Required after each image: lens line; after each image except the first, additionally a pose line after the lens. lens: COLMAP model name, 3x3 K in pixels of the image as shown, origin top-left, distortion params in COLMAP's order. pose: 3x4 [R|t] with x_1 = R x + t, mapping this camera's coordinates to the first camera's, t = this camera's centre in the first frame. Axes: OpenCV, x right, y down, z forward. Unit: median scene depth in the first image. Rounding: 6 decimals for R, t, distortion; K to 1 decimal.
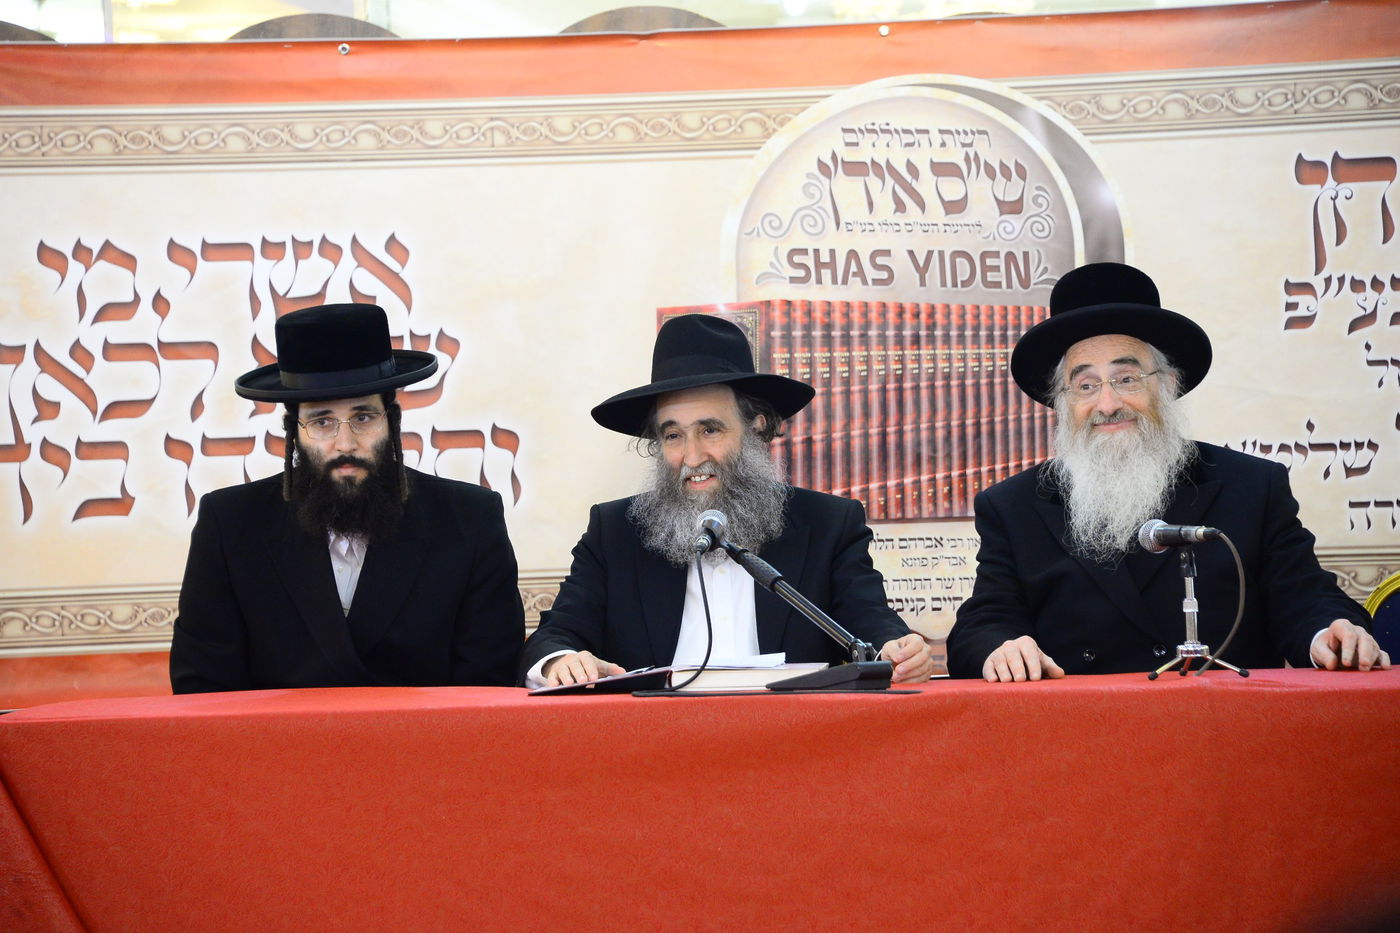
lens RADIAL K [[7710.8, 0, 700.0], [0, 7710.8, 466.5], [0, 0, 1]] dist [3.718534, 6.191053]
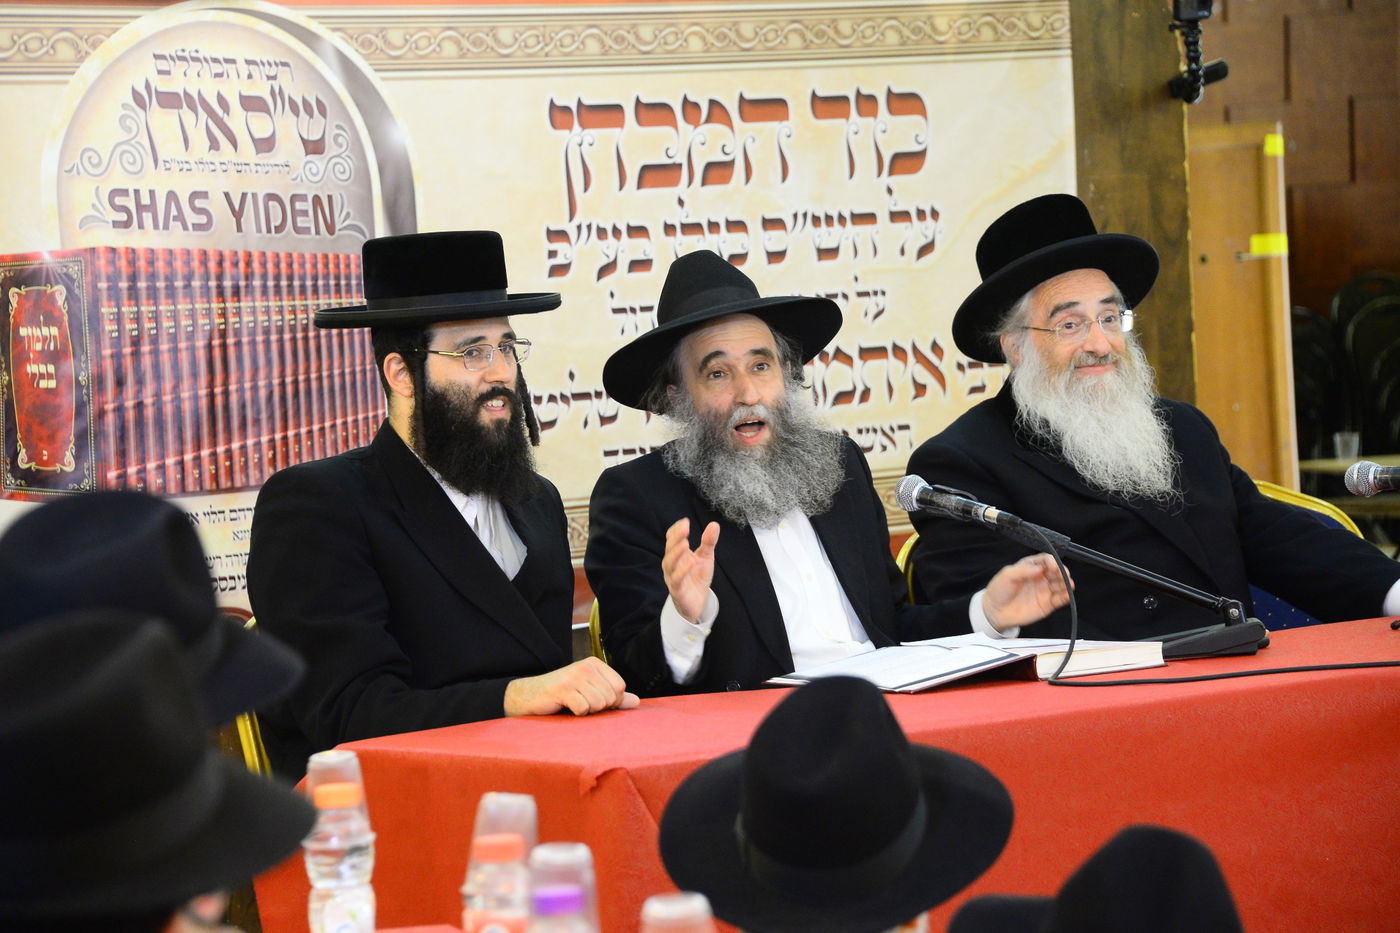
lens RADIAL K [[5481.9, 0, 700.0], [0, 5481.9, 466.5], [0, 0, 1]] dist [1.712285, 11.682481]
pose [[0.743499, -0.039284, 0.667582, -0.369135], [0.033706, 0.999206, 0.021260, -0.007804], [-0.667887, 0.006695, 0.744233, 0.476818]]
